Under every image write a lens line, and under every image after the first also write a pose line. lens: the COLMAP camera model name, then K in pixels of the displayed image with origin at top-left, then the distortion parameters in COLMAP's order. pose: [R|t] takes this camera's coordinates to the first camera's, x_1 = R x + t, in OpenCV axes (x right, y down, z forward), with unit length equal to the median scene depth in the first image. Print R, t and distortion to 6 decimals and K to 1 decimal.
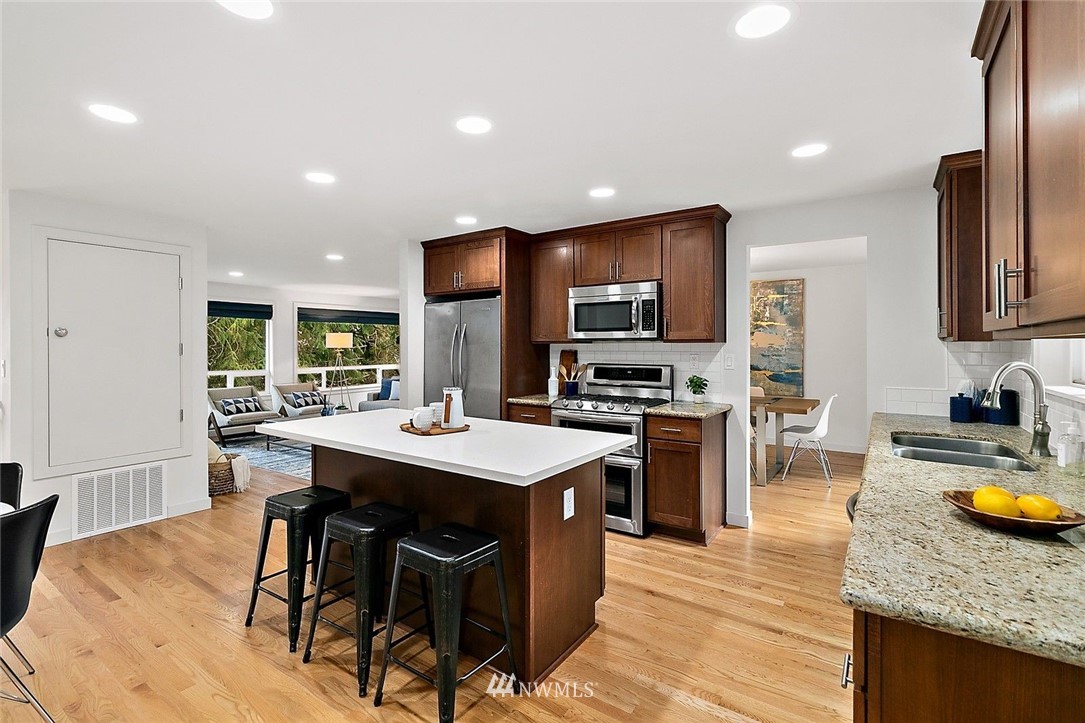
lens RADIAL K [[502.9, 0, 540.9], [0, 502.9, 352.8], [0, 0, 1]] dist [0.009133, 0.000759]
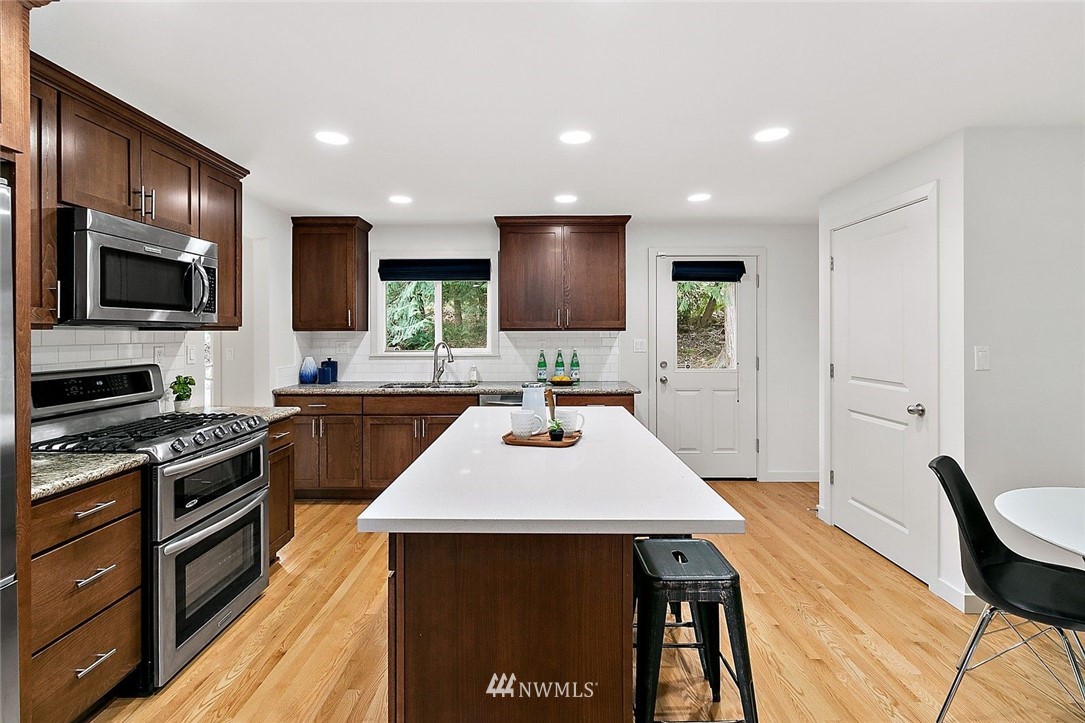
lens RADIAL K [[502.9, 0, 532.0], [0, 502.9, 332.6], [0, 0, 1]] dist [0.009133, 0.000759]
pose [[-0.556563, 0.001652, 0.830804, -0.566342], [0.011154, 0.999923, 0.005484, -0.014627], [-0.830730, 0.012319, -0.556539, 0.951150]]
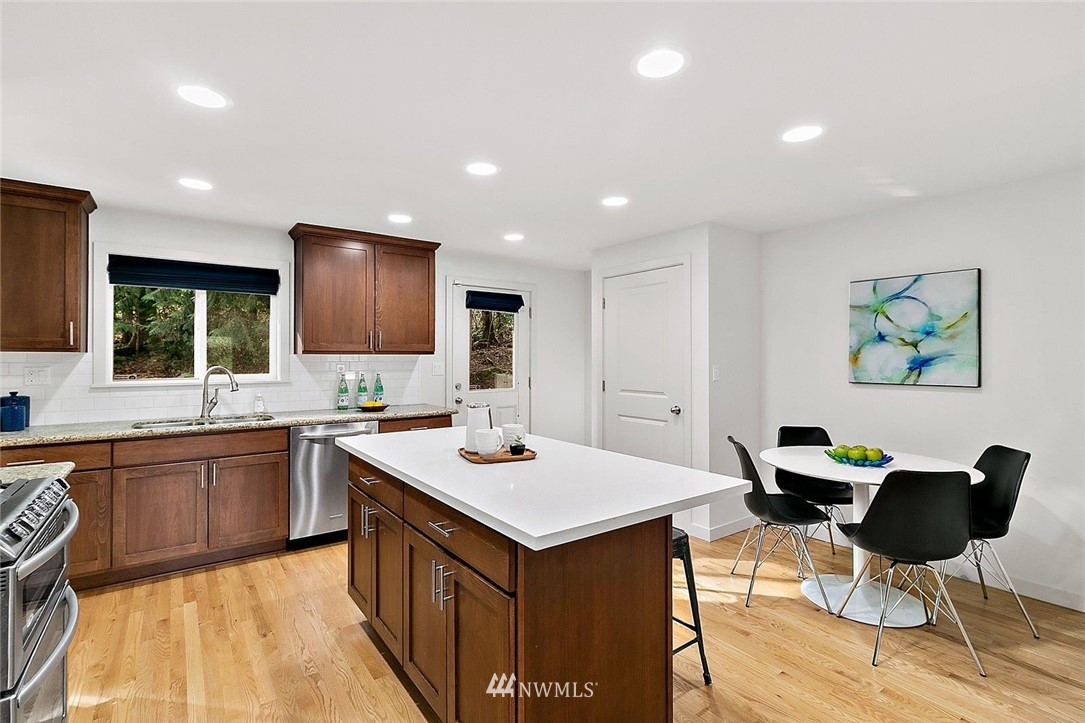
lens RADIAL K [[502.9, 0, 526.4], [0, 502.9, 356.8], [0, 0, 1]] dist [0.009133, 0.000759]
pose [[-0.939332, 0.000385, 0.343009, -0.357096], [0.003101, 0.999968, 0.007370, -0.012513], [-0.342995, 0.007986, -0.939303, 1.152415]]
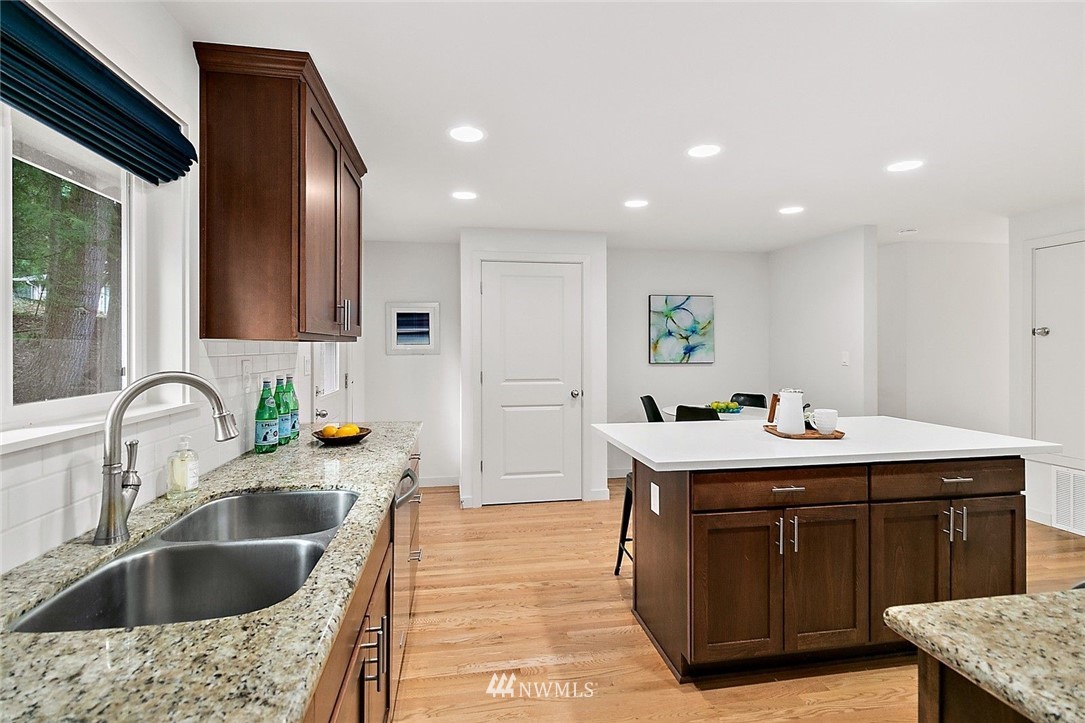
lens RADIAL K [[502.9, 0, 539.8], [0, 502.9, 355.0], [0, 0, 1]] dist [0.009133, 0.000759]
pose [[-0.716084, 0.009589, -0.697948, 0.493502], [-0.003945, 0.999834, 0.017784, -0.002873], [0.698003, 0.015488, -0.715927, 0.860820]]
